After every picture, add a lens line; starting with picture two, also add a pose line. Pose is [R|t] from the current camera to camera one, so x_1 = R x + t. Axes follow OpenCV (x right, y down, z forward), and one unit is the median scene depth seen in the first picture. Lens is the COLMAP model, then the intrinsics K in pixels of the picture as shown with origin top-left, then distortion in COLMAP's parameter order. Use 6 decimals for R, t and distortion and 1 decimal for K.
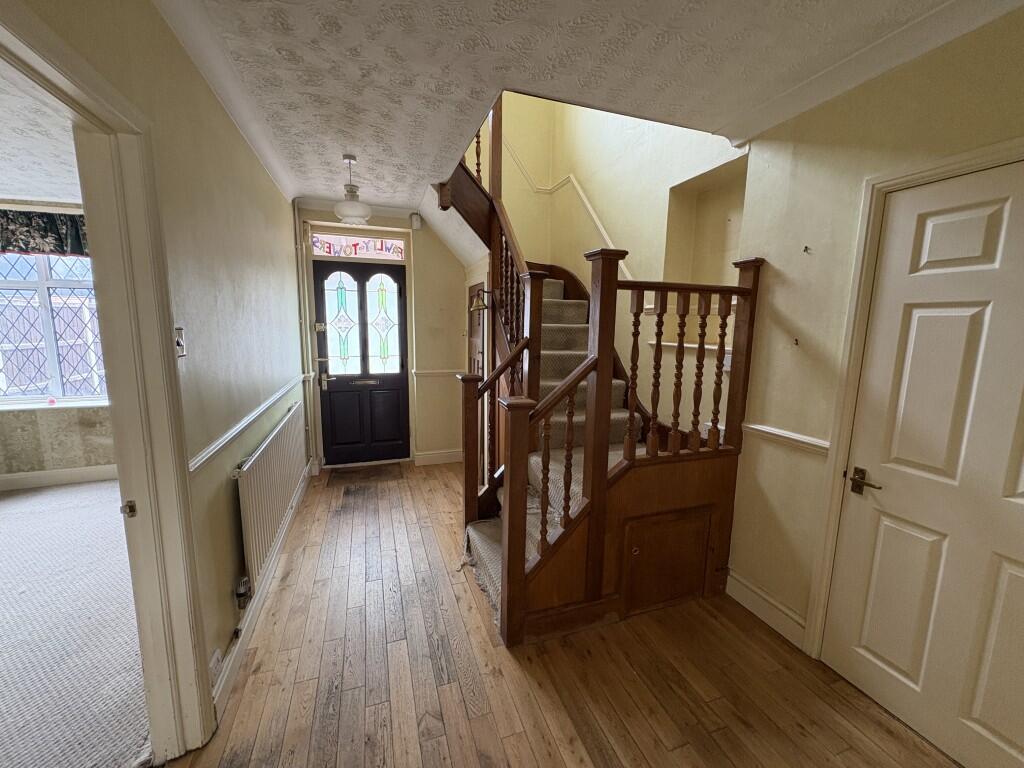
lens RADIAL K [[405.4, 0, 514.2], [0, 405.4, 385.1], [0, 0, 1]] dist [-0.001412, -0.000077]
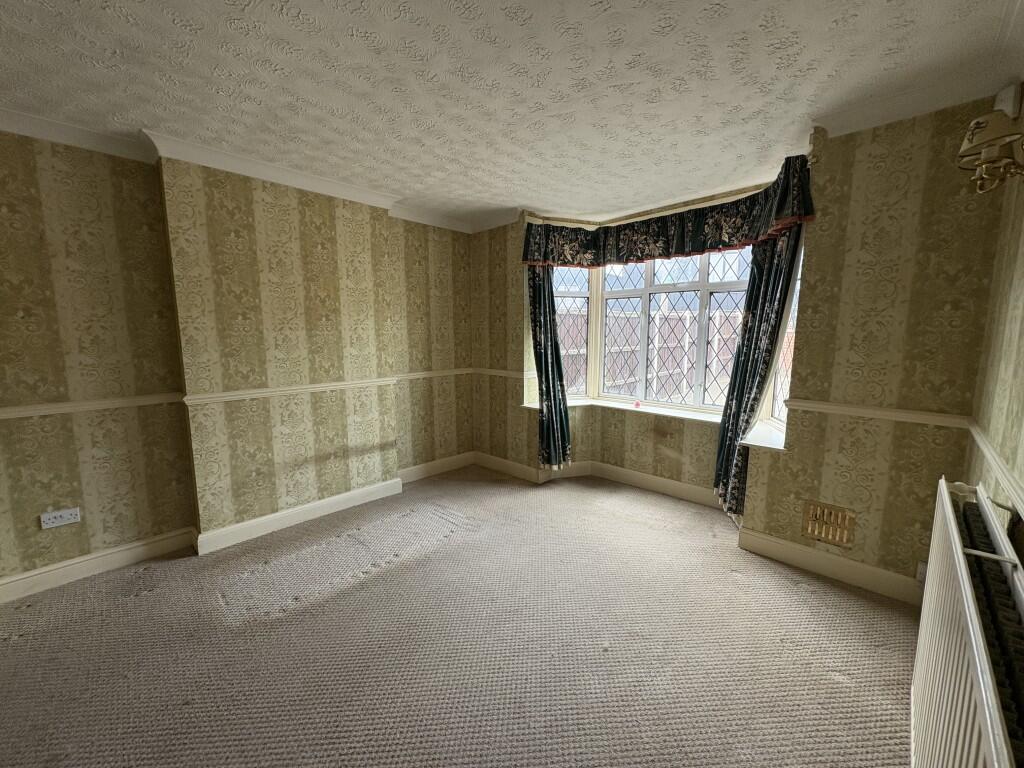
lens RADIAL K [[405.4, 0, 512.0], [0, 405.4, 381.6], [0, 0, 1]] dist [-0.001412, -0.000077]
pose [[0.442616, 0.100158, -0.891100, -0.374235], [-0.120864, 0.991338, 0.051391, -0.031170], [0.888528, 0.084955, 0.450888, 0.249238]]
